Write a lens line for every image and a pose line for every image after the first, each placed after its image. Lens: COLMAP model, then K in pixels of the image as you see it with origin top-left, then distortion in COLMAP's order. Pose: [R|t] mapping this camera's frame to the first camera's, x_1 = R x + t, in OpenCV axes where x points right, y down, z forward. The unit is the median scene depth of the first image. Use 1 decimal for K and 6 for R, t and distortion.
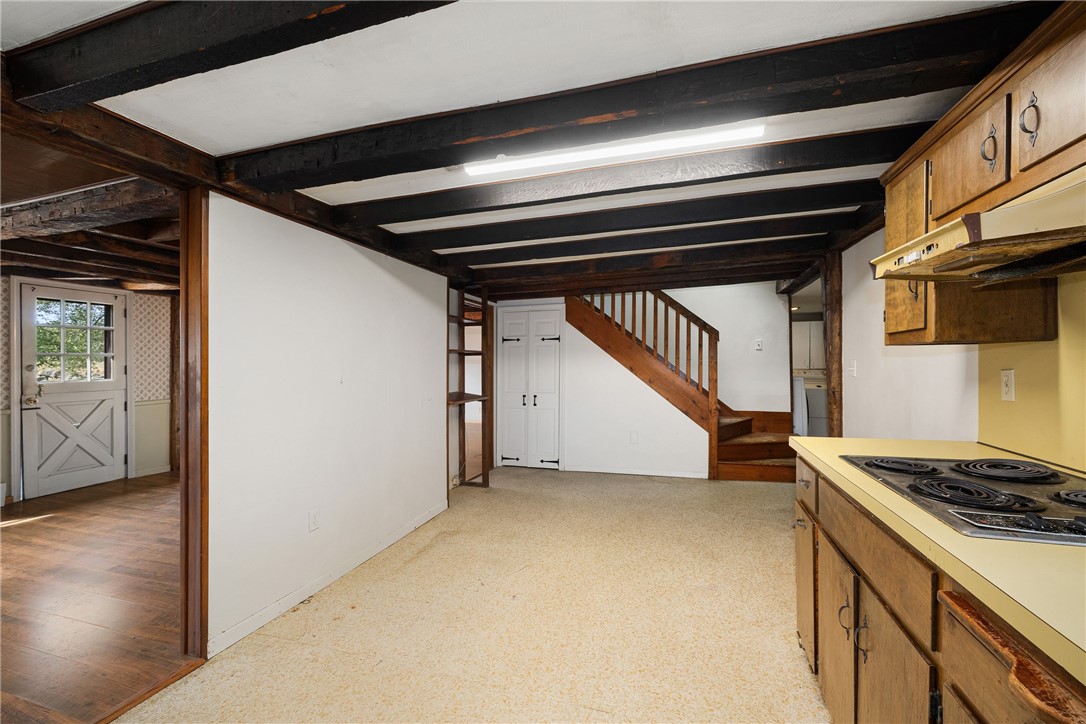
lens RADIAL K [[453.6, 0, 539.0], [0, 453.6, 370.3], [0, 0, 1]] dist [-0.001650, -0.000156]
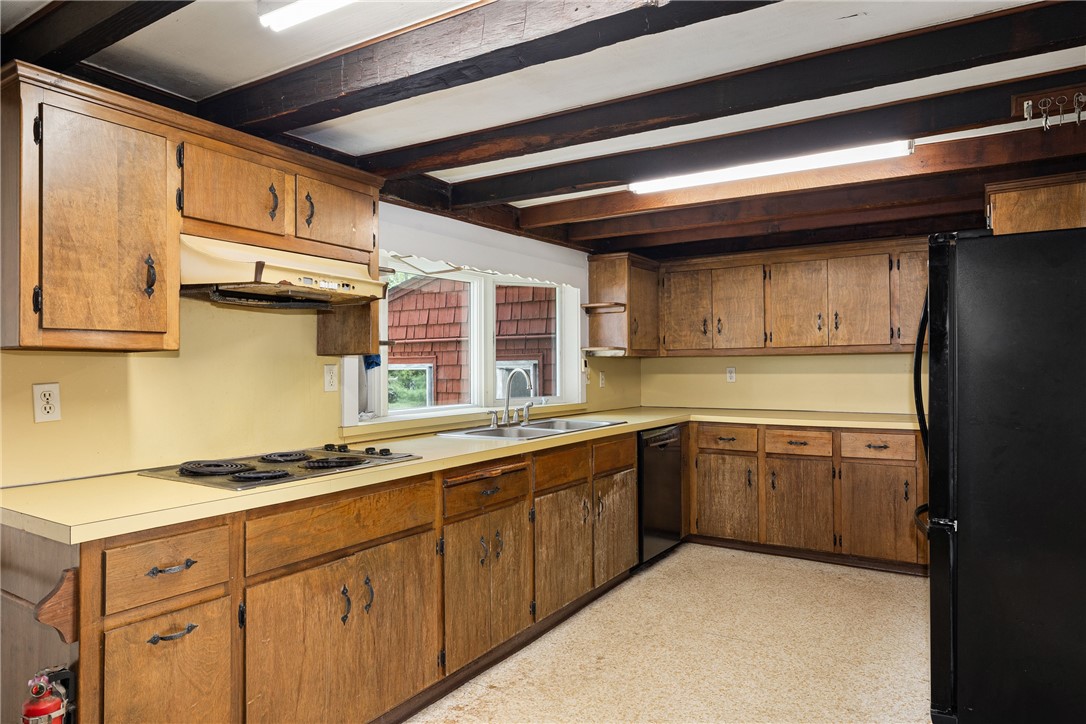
lens RADIAL K [[681.6, 0, 543.0], [0, 681.6, 362.0], [0, 0, 1]] dist [-0.002467, -0.000088]
pose [[-0.968715, 0.017294, 0.247571, -0.067574], [0.019913, 0.999769, 0.008082, -0.014779], [-0.247374, 0.012759, -0.968836, 0.811064]]
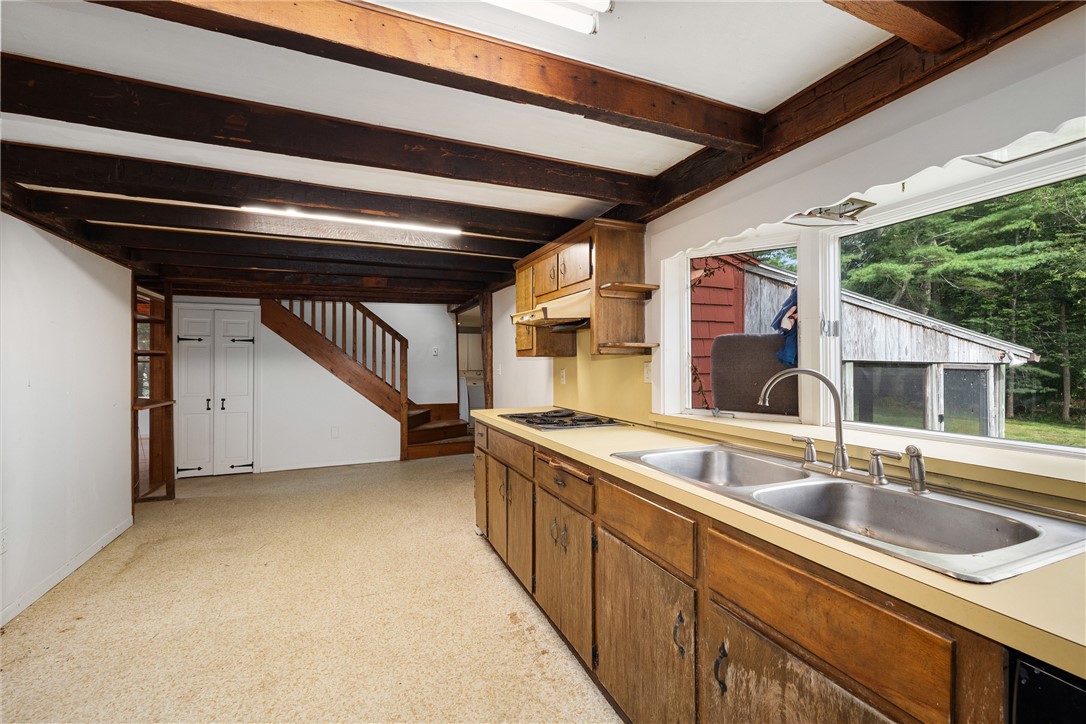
lens RADIAL K [[457.9, 0, 538.0], [0, 457.9, 363.8], [0, 0, 1]] dist [-0.001178, -0.000066]
pose [[0.760980, 0.006655, 0.648741, -0.181731], [0.006171, 0.999828, -0.017495, 0.003783], [-0.648746, 0.017316, 0.760808, -0.228368]]
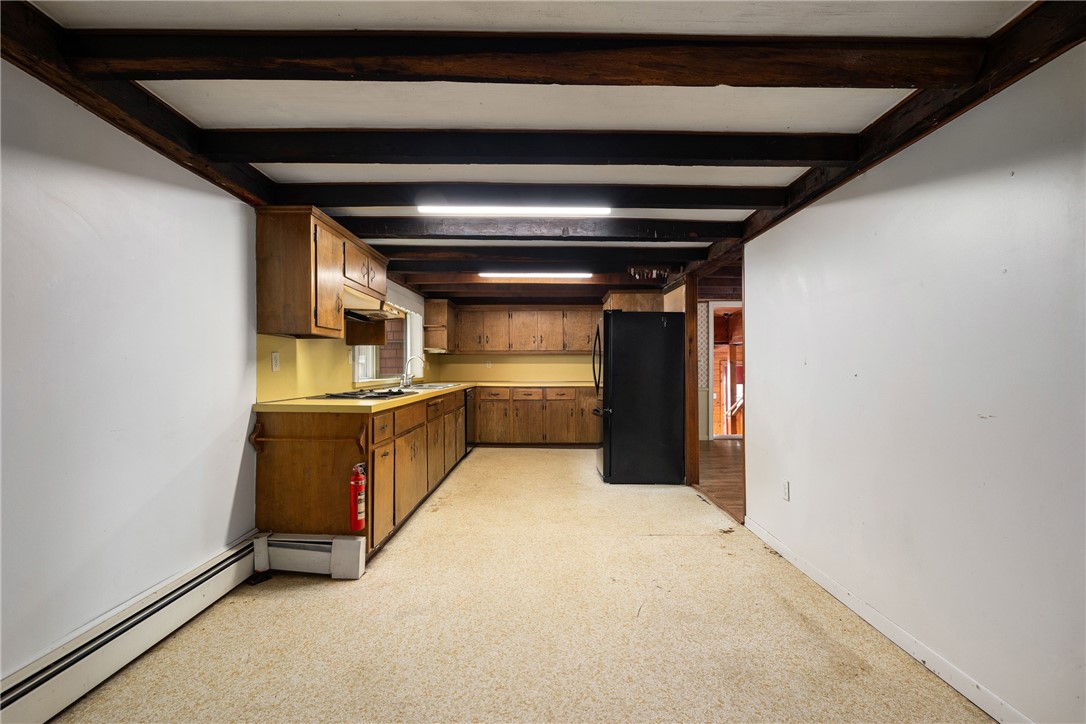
lens RADIAL K [[457.9, 0, 538.0], [0, 457.9, 363.8], [0, 0, 1]] dist [-0.001178, -0.000066]
pose [[-0.955789, 0.005324, -0.294005, 0.248872], [0.002551, 0.999949, 0.009812, 0.009683], [0.294043, 0.008628, -0.955753, 1.195451]]
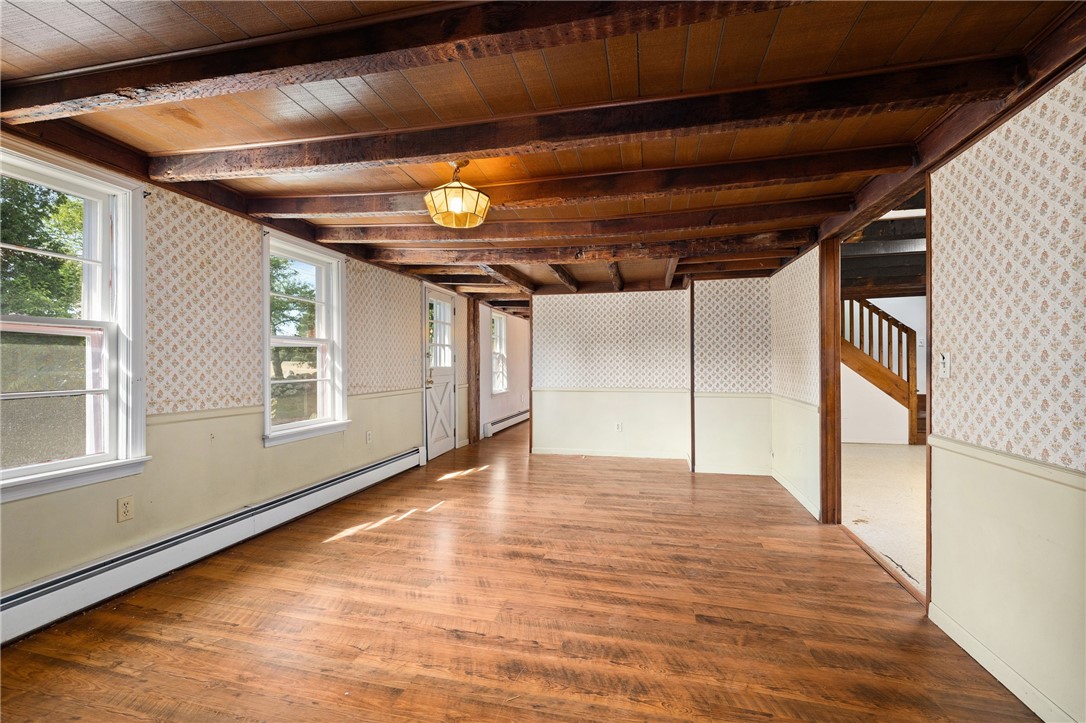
lens RADIAL K [[457.9, 0, 538.0], [0, 457.9, 363.3], [0, 0, 1]] dist [-0.001178, -0.000066]
pose [[0.997196, 0.005646, 0.074623, -0.985050], [-0.004372, 0.999842, -0.017230, 0.040959], [-0.074709, 0.016855, 0.997063, -0.292870]]
